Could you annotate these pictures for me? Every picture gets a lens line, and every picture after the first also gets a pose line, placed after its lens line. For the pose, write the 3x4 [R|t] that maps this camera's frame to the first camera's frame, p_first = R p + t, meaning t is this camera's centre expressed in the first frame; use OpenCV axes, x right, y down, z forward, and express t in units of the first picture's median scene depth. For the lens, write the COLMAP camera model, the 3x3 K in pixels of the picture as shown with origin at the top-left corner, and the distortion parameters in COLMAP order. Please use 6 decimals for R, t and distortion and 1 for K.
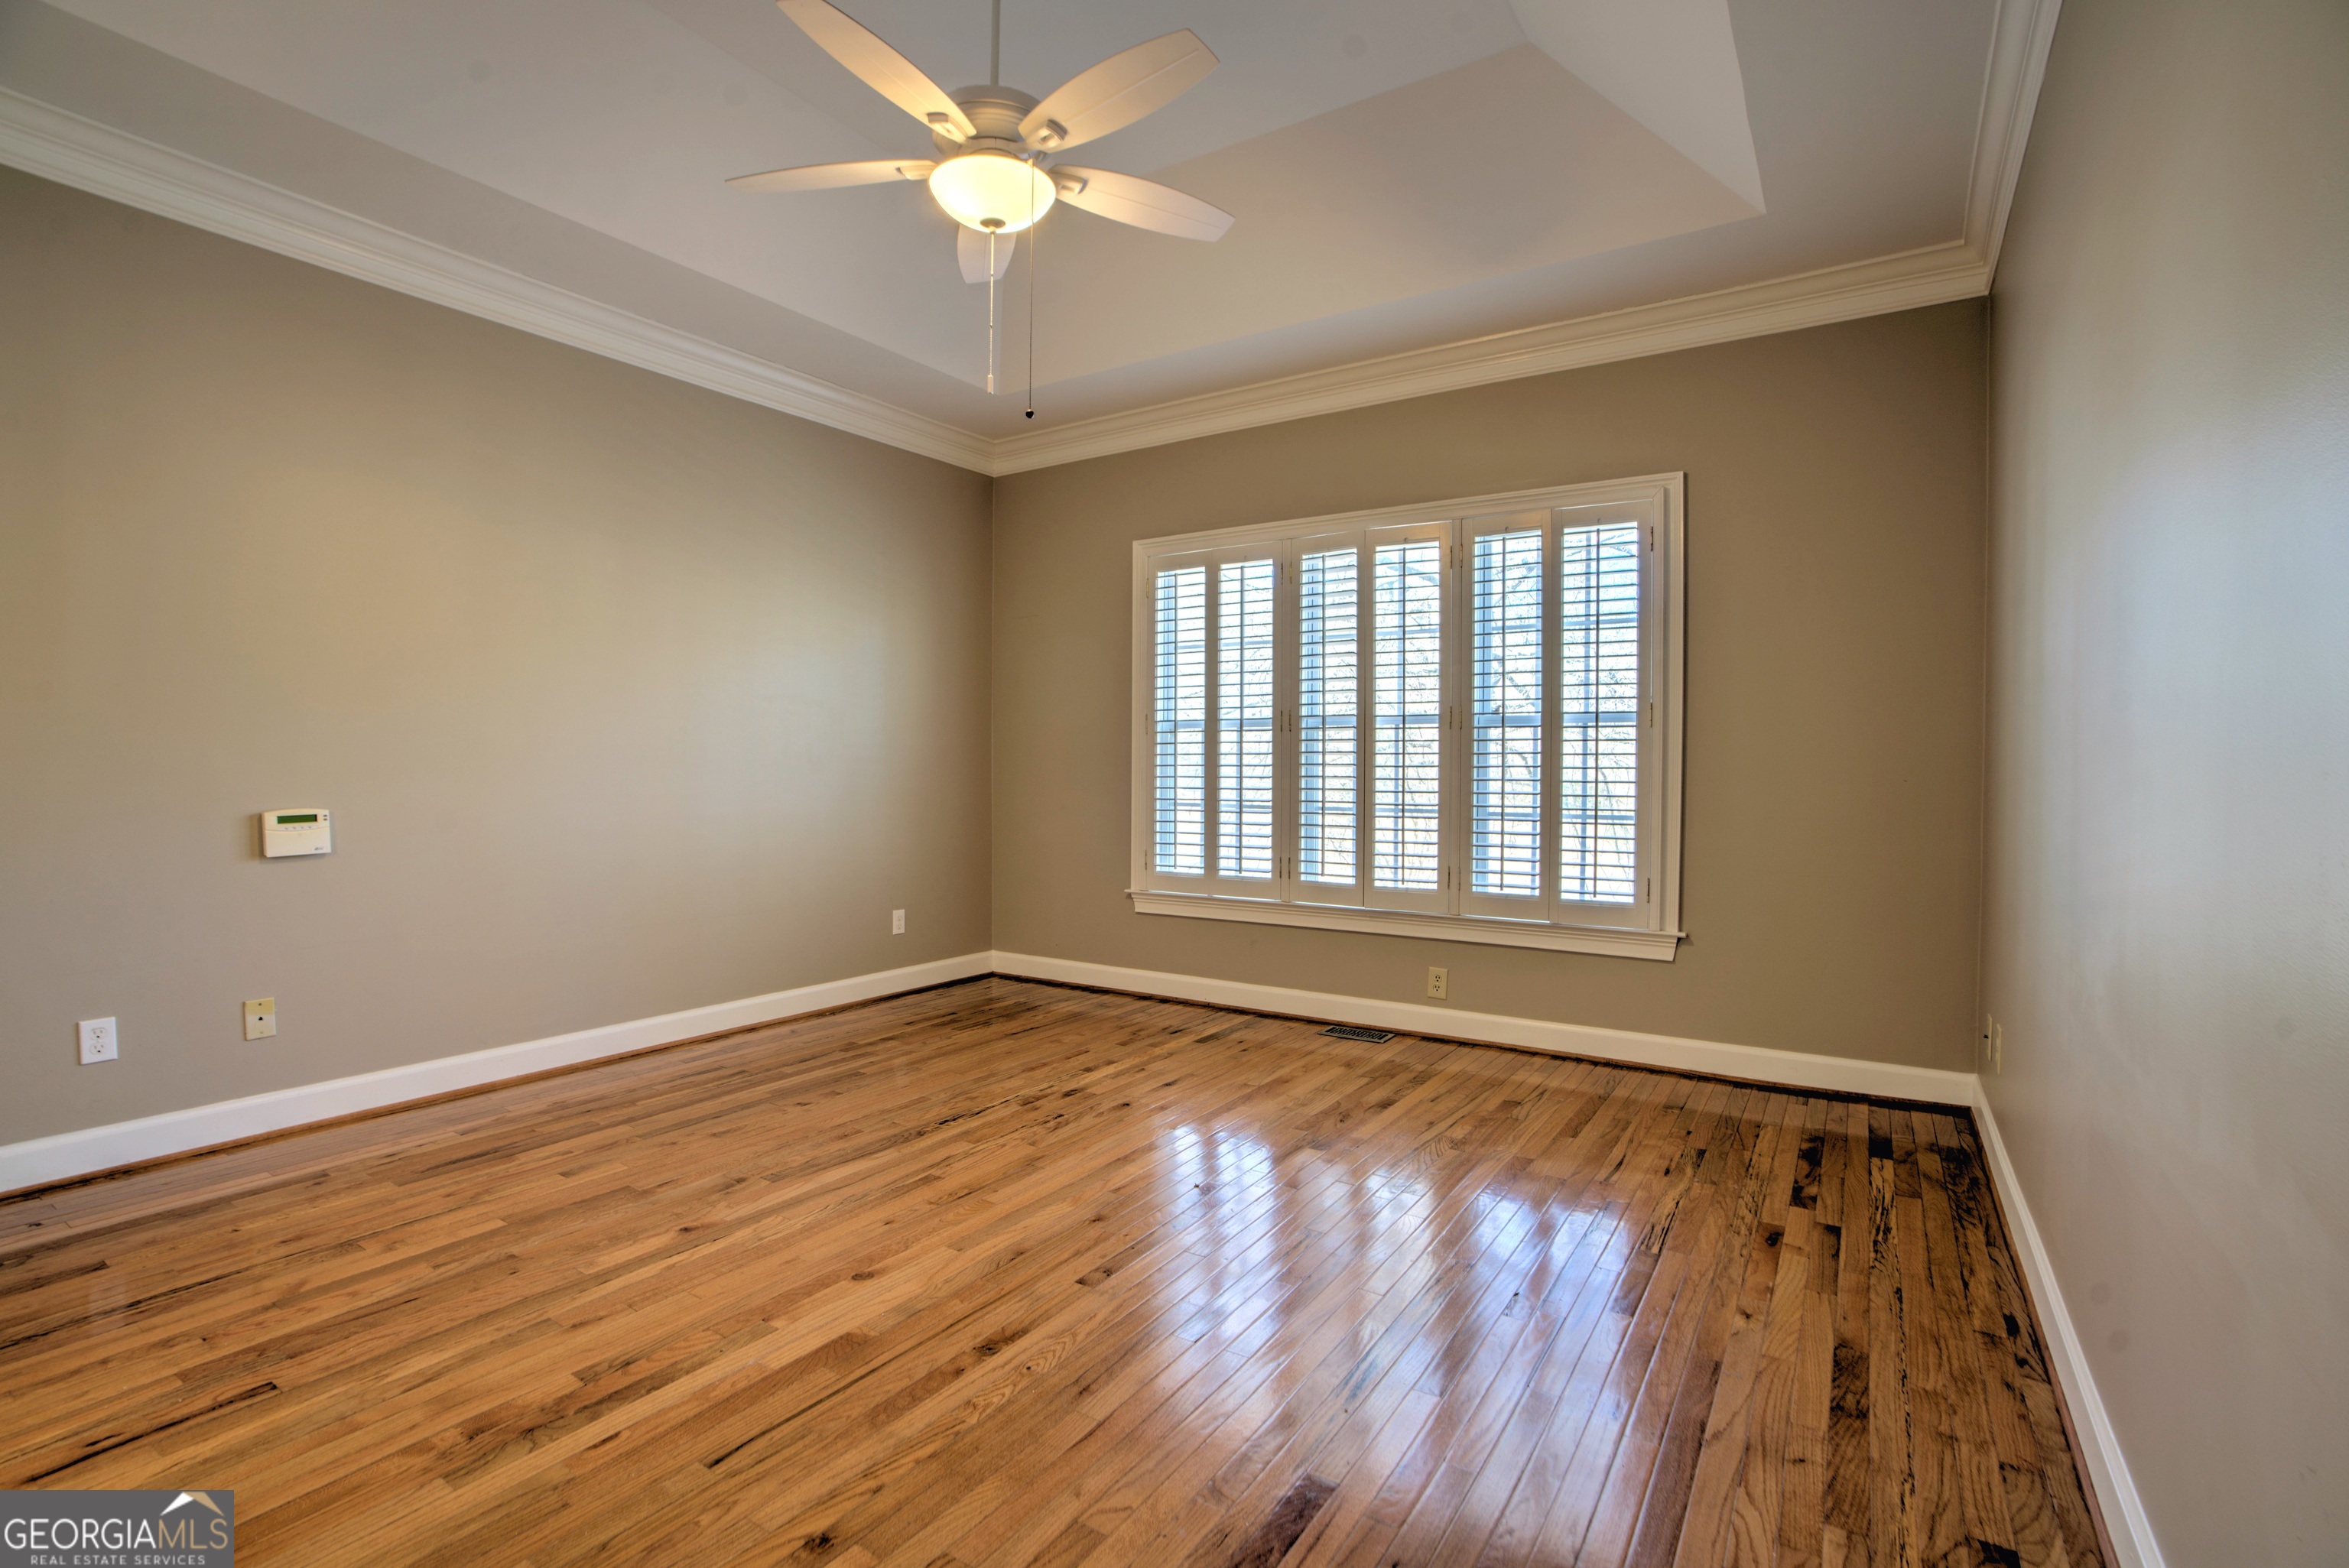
lens RADIAL K [[1055.7, 0, 1176.6], [0, 1055.7, 790.3], [0, 0, 1]] dist [-0.064555, 0.023159]
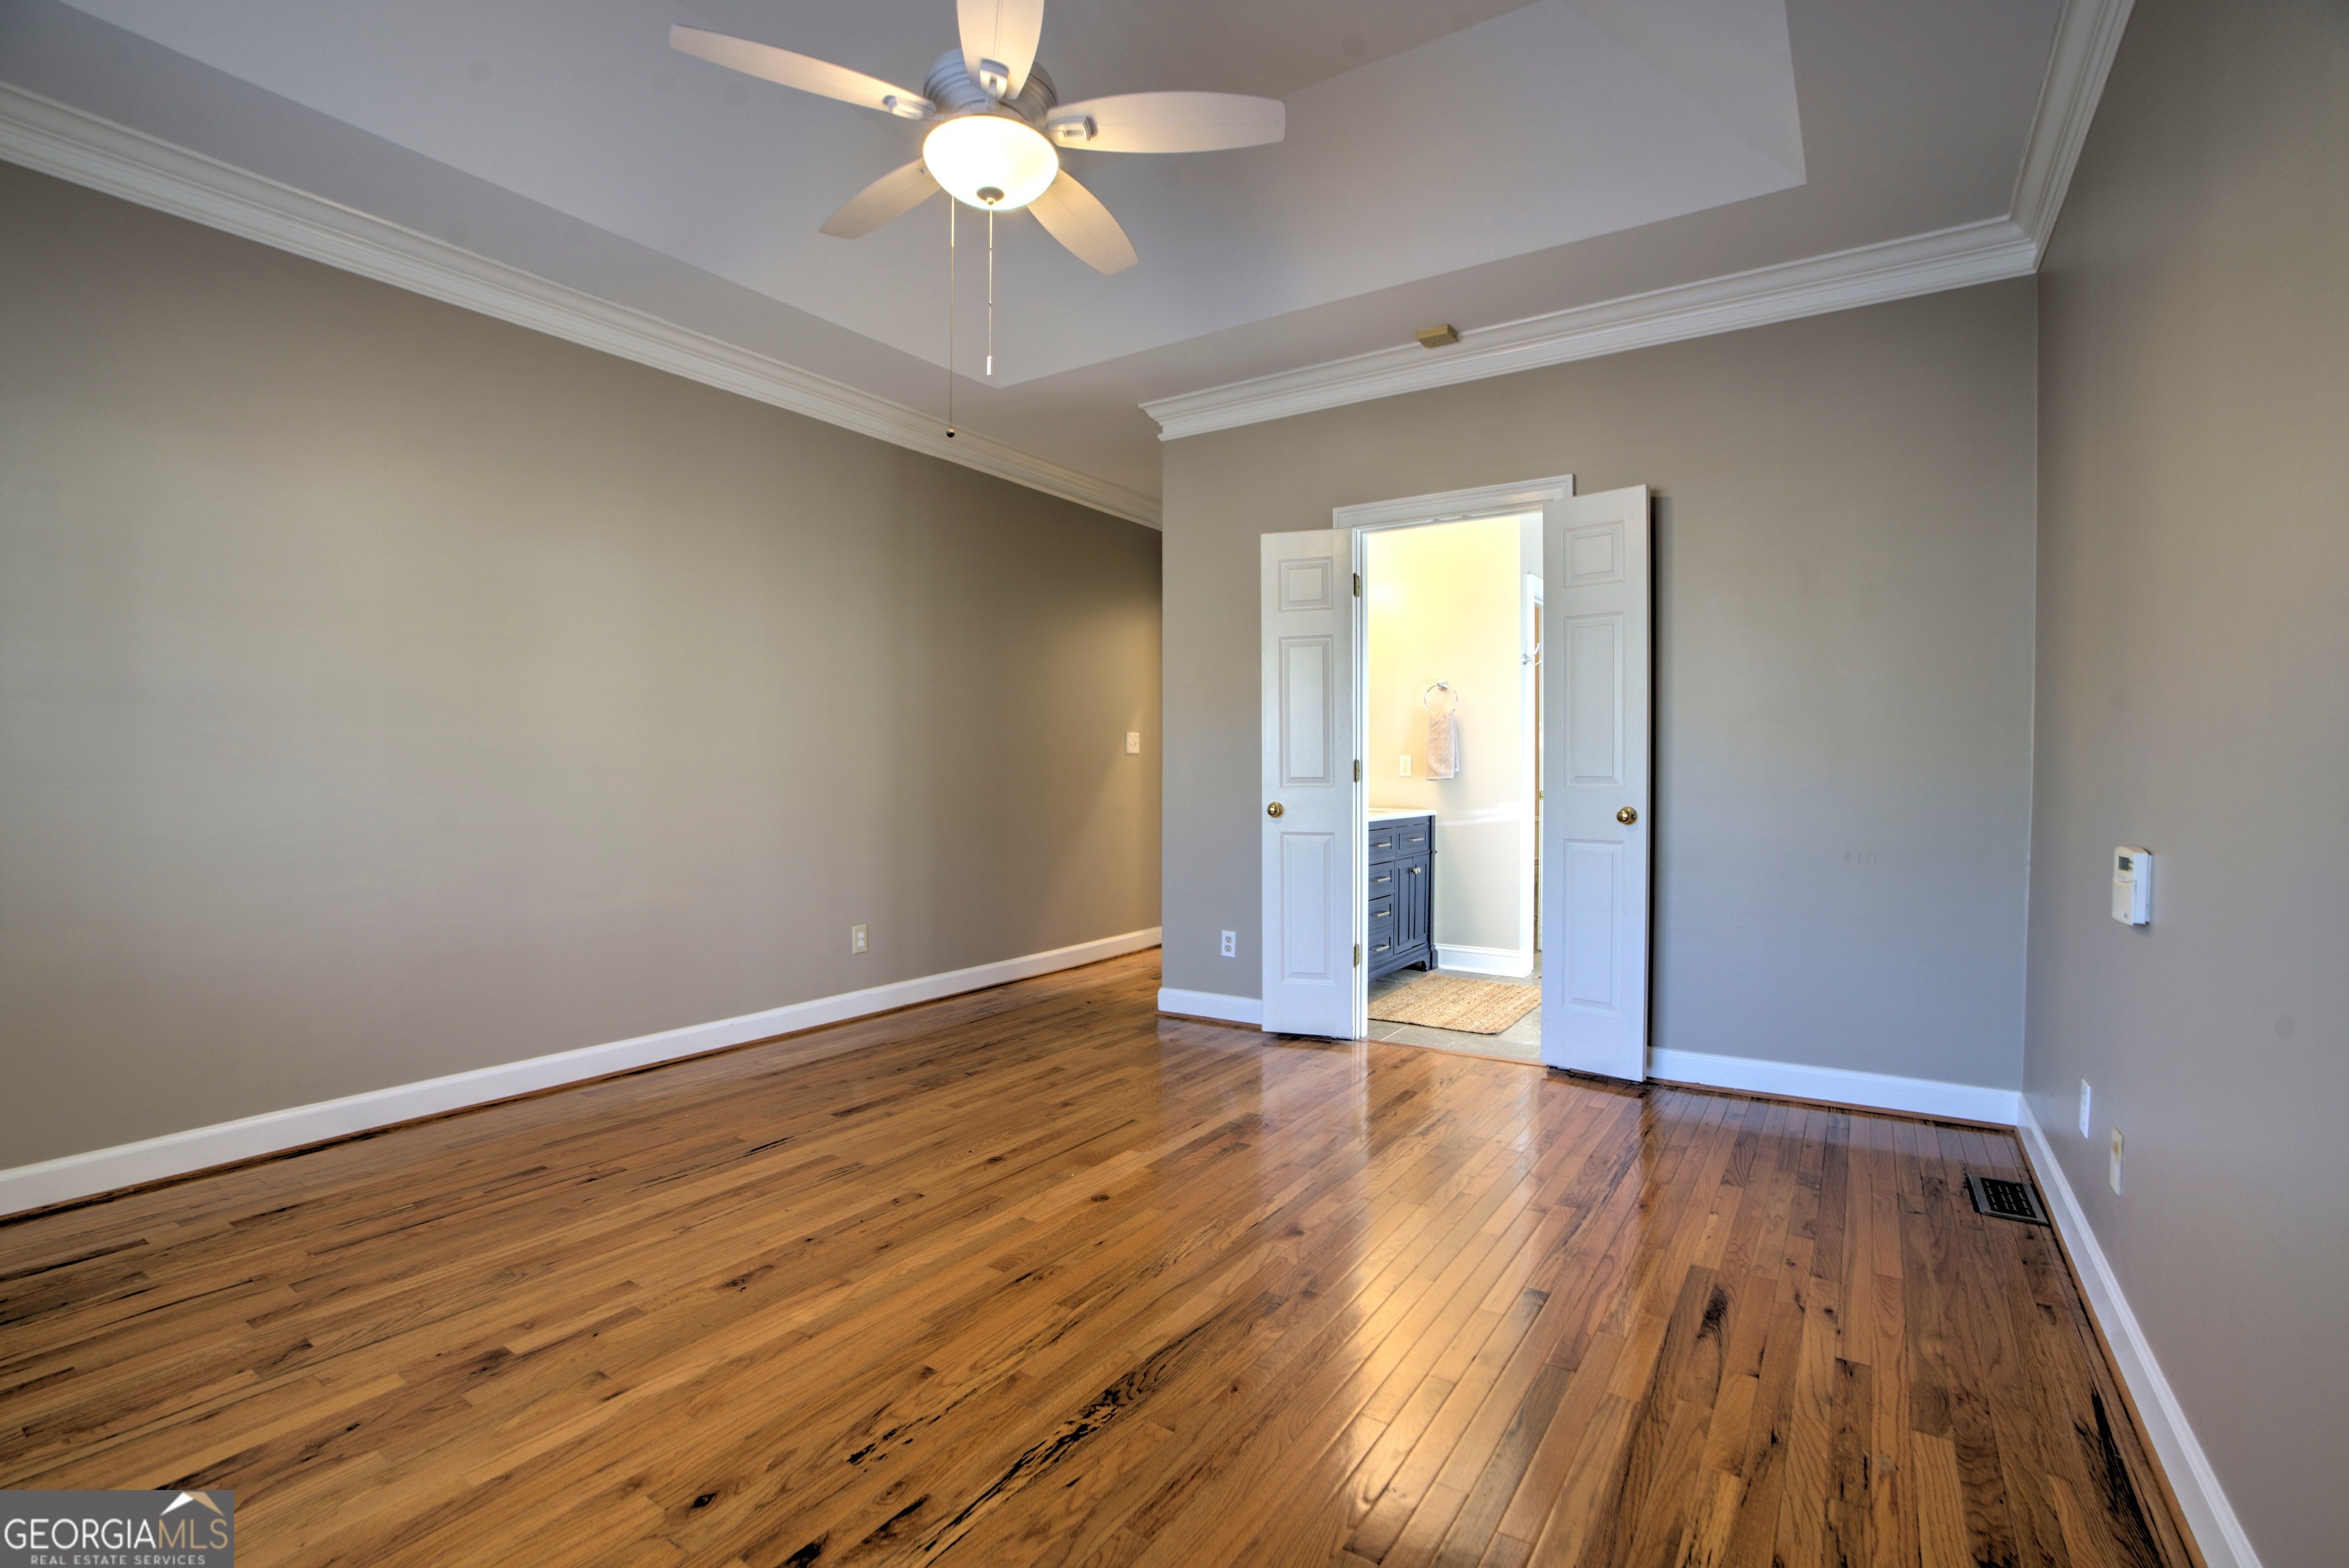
lens RADIAL K [[1055.7, 0, 1176.6], [0, 1055.7, 790.3], [0, 0, 1]] dist [-0.064555, 0.023159]
pose [[-0.999980, -0.000422, 0.006374, -0.343274], [-0.000200, 0.999392, 0.034864, -0.040525], [-0.006385, 0.034862, -0.999372, 1.892530]]
